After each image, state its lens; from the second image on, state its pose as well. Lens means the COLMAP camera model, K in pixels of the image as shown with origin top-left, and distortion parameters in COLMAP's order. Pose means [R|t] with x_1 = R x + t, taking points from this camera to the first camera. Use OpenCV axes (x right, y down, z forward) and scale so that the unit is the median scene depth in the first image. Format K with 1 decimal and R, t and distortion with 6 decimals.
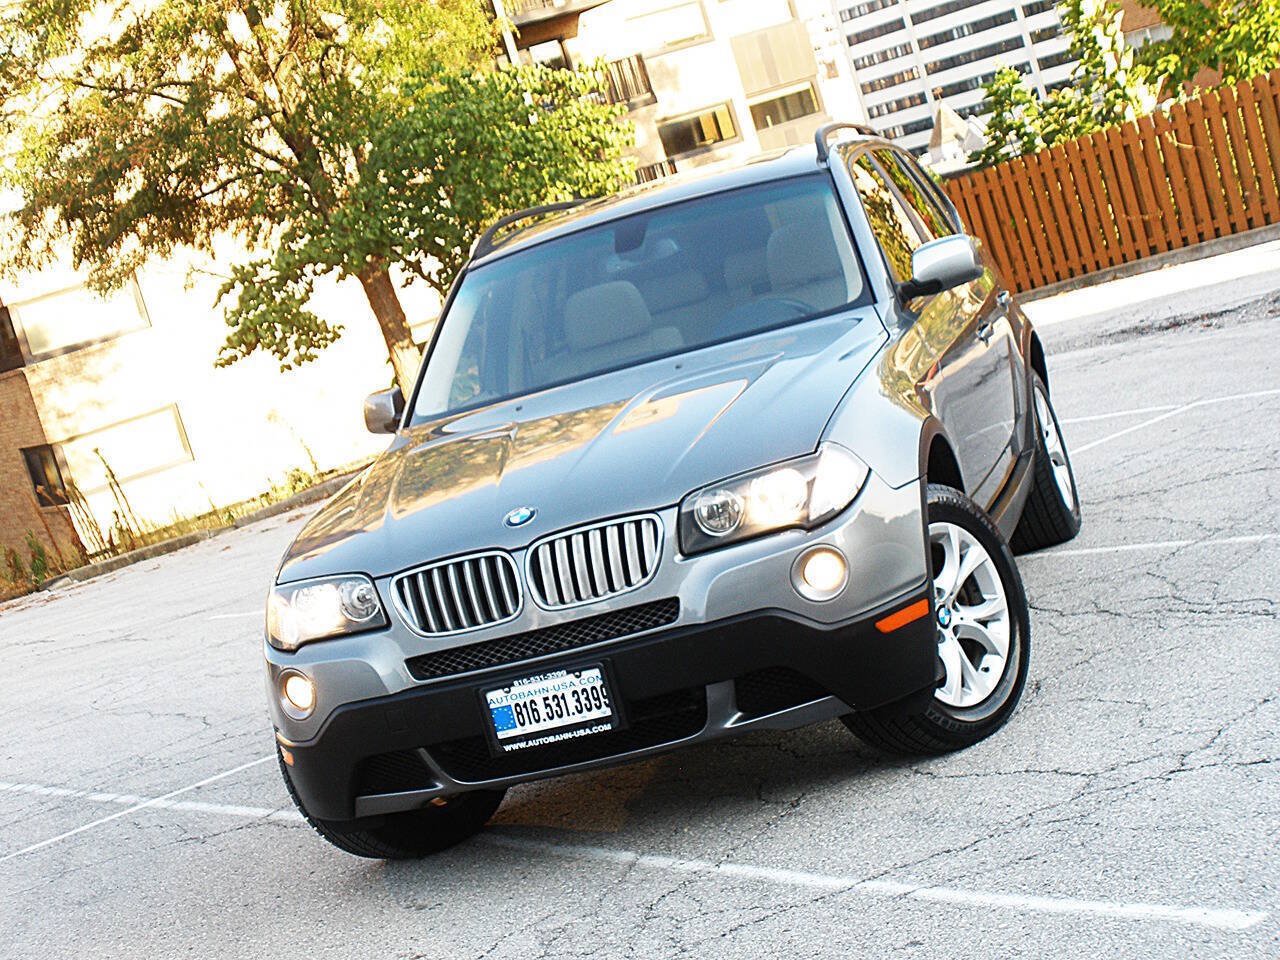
lens RADIAL K [[2570.8, 0, 616.1], [0, 2570.8, 500.4], [0, 0, 1]] dist [0.004402, 0.000000]
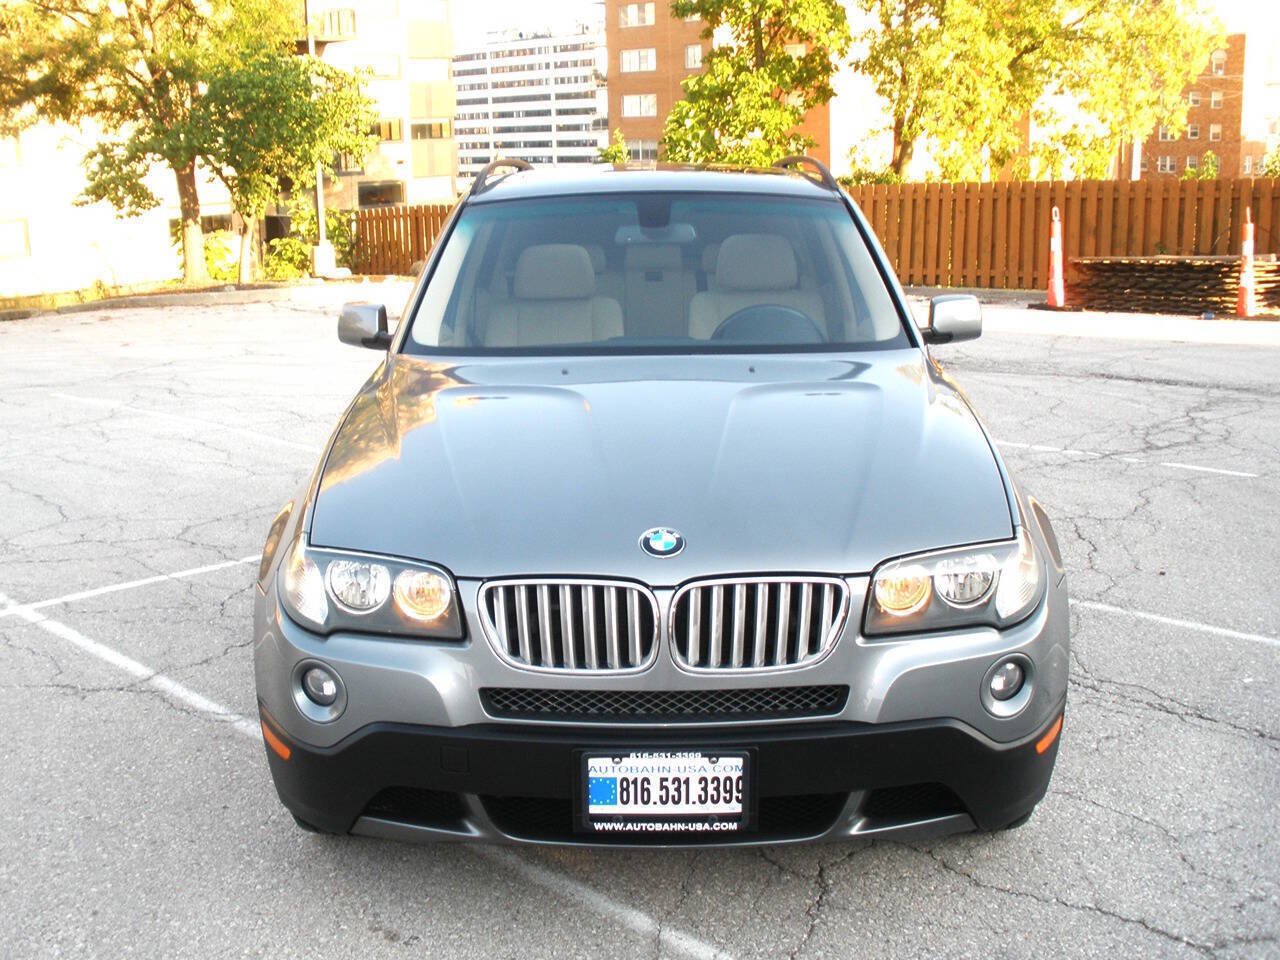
lens RADIAL K [[1401.2, 0, 640.6], [0, 1401.2, 471.6], [0, 0, 1]] dist [-0.157819, 0.000000]
pose [[0.935221, 0.200816, 0.291608, -0.173884], [-0.222136, 0.974129, 0.041582, -0.031117], [-0.275713, -0.103665, 0.955634, 0.583958]]
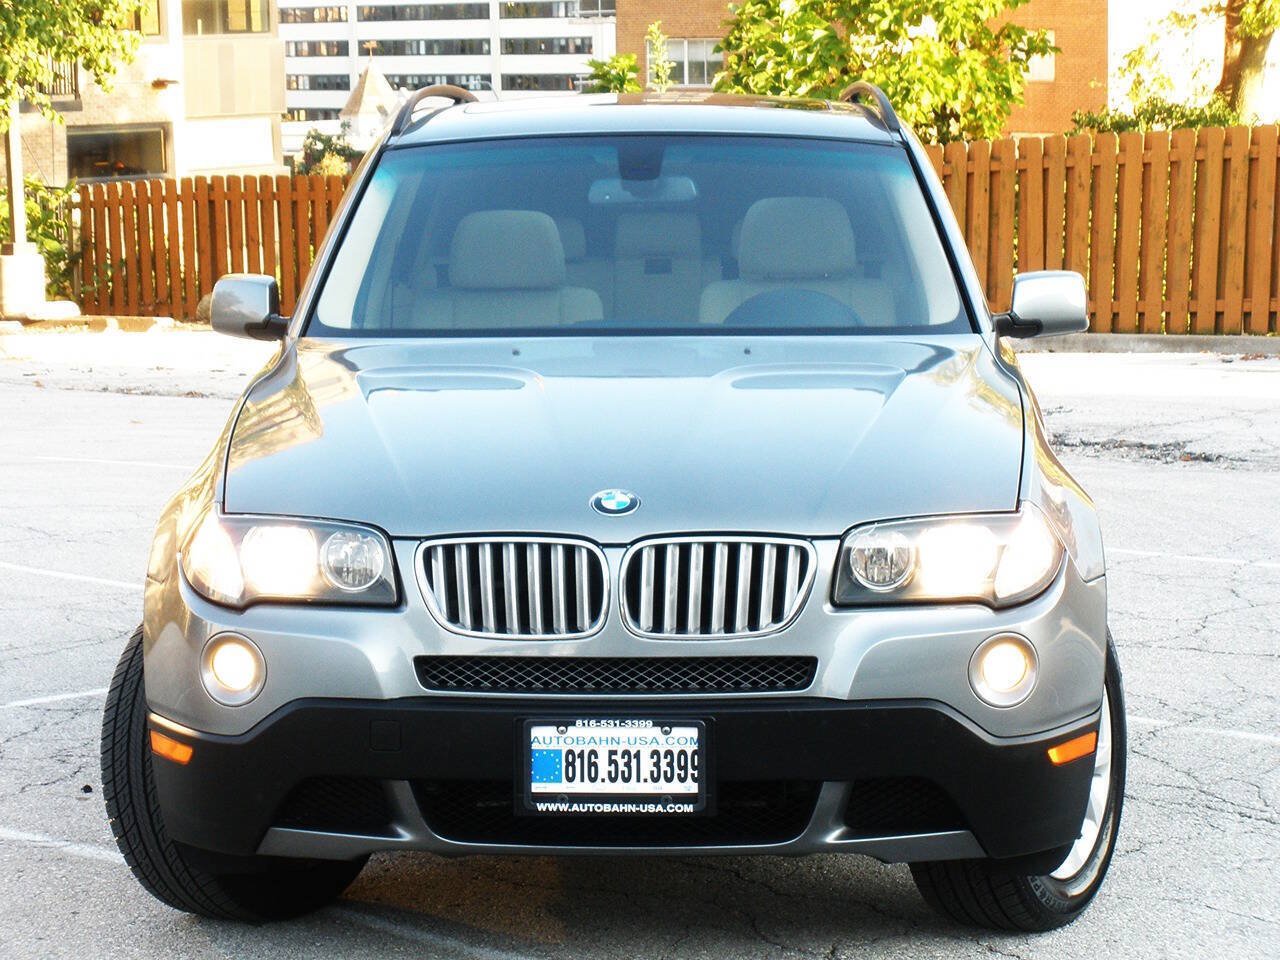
lens RADIAL K [[3342.5, 0, 563.7], [0, 3342.5, 480.4], [0, 0, 1]] dist [0.186095, 0.000000]
pose [[0.943832, 0.235174, 0.232108, -0.273182], [-0.230069, 0.971929, -0.049224, 0.050457], [-0.237168, -0.006941, 0.971444, 0.072630]]
